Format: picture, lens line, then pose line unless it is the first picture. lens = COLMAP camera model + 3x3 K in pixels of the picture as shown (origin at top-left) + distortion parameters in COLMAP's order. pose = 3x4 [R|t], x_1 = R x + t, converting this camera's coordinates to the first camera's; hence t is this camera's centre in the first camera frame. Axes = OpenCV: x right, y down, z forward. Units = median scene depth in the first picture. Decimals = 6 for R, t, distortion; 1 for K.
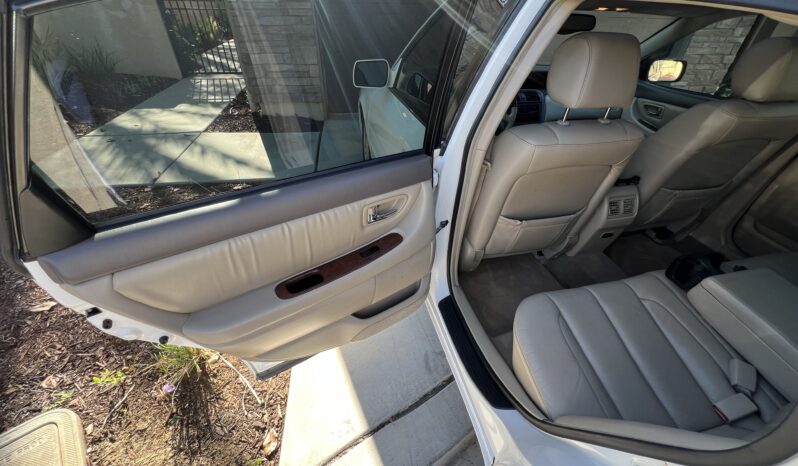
lens RADIAL K [[325.9, 0, 399.0], [0, 325.9, 233.0], [0, 0, 1]] dist [-0.002584, 0.000235]
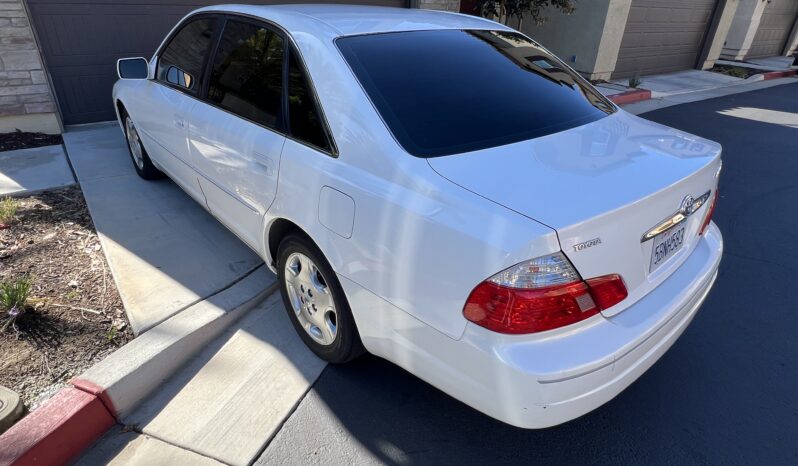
lens RADIAL K [[453.2, 0, 399.0], [0, 453.2, 233.0], [0, 0, 1]] dist [0.000250, -0.000458]
pose [[0.875130, -0.211562, 0.435189, -0.100079], [0.263518, 0.962665, -0.061925, 0.588146], [-0.405841, 0.168872, 0.898207, -1.027766]]
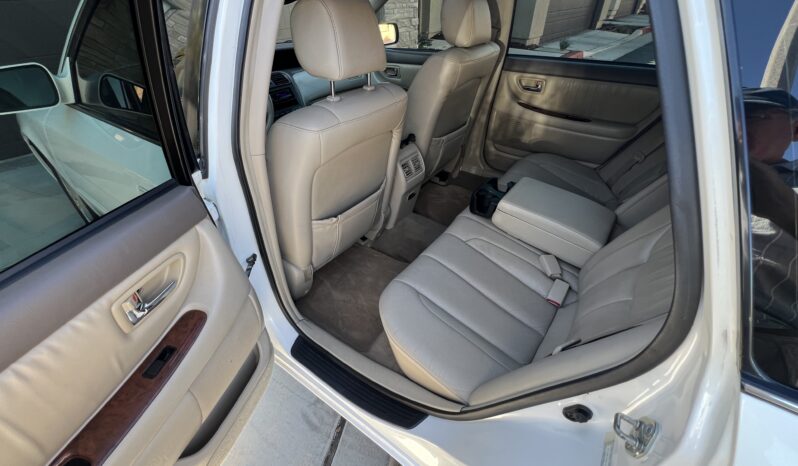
lens RADIAL K [[339.8, 0, 399.0], [0, 339.8, 233.0], [0, 0, 1]] dist [-0.000996, 0.000346]
pose [[0.752044, -0.409646, 0.516352, 0.014086], [0.402041, 0.905891, 0.133131, -0.052521], [-0.522296, 0.107475, 0.845965, 0.150123]]
